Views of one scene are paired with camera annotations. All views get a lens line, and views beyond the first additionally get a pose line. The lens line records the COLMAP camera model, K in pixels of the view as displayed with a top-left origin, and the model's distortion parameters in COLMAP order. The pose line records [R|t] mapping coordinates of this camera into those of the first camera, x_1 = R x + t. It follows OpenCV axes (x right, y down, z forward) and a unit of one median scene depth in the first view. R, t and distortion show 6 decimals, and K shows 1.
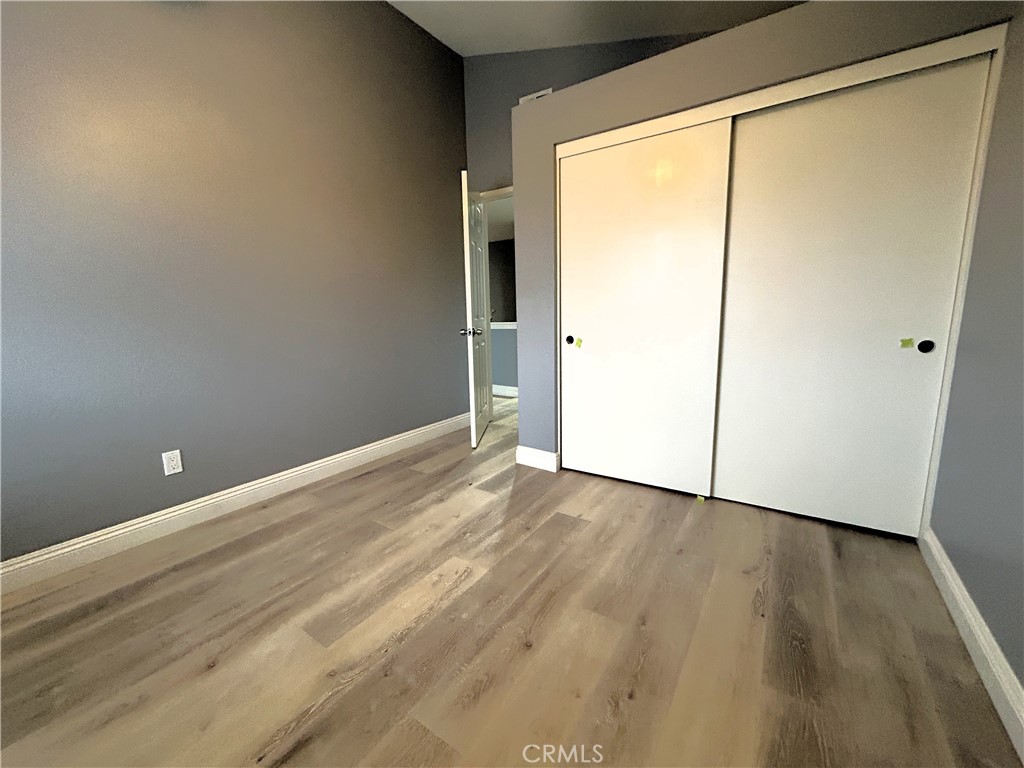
lens RADIAL K [[415.5, 0, 511.8], [0, 415.5, 382.9], [0, 0, 1]] dist [-0.000576, 0.000299]
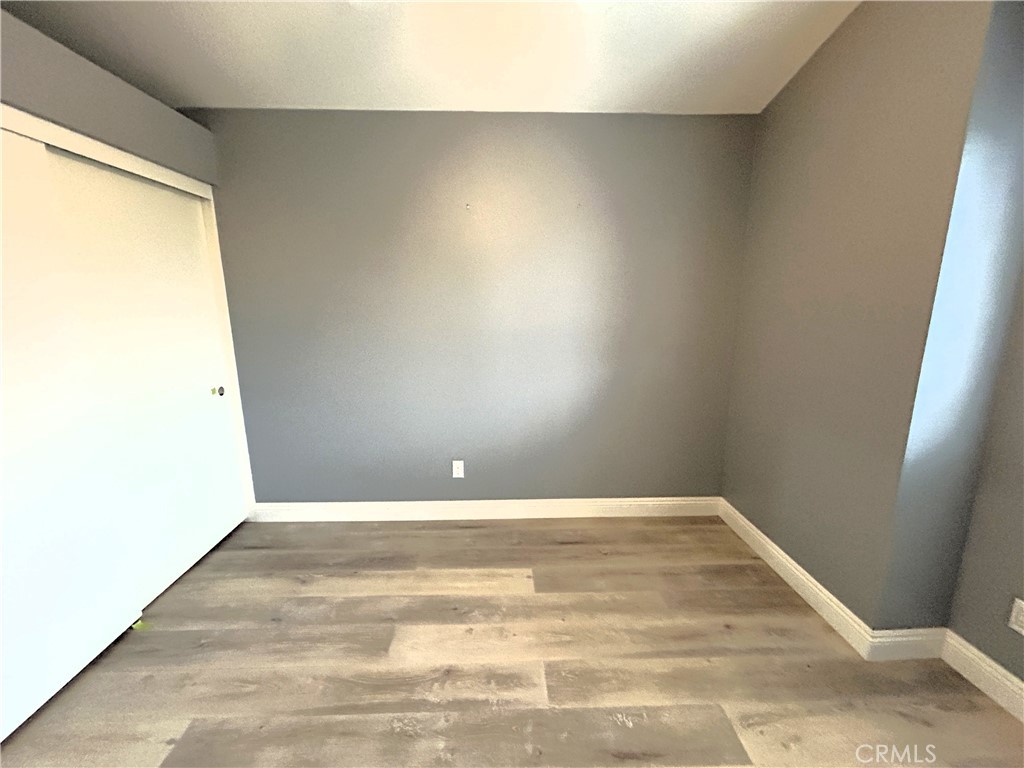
lens RADIAL K [[413.6, 0, 510.1], [0, 413.6, 382.3], [0, 0, 1]] dist [0.000802, -0.000174]
pose [[-0.588159, -0.135566, 0.797302, -0.619358], [0.150277, 0.950362, 0.272448, -0.315000], [-0.794660, 0.280059, -0.538592, 0.871241]]
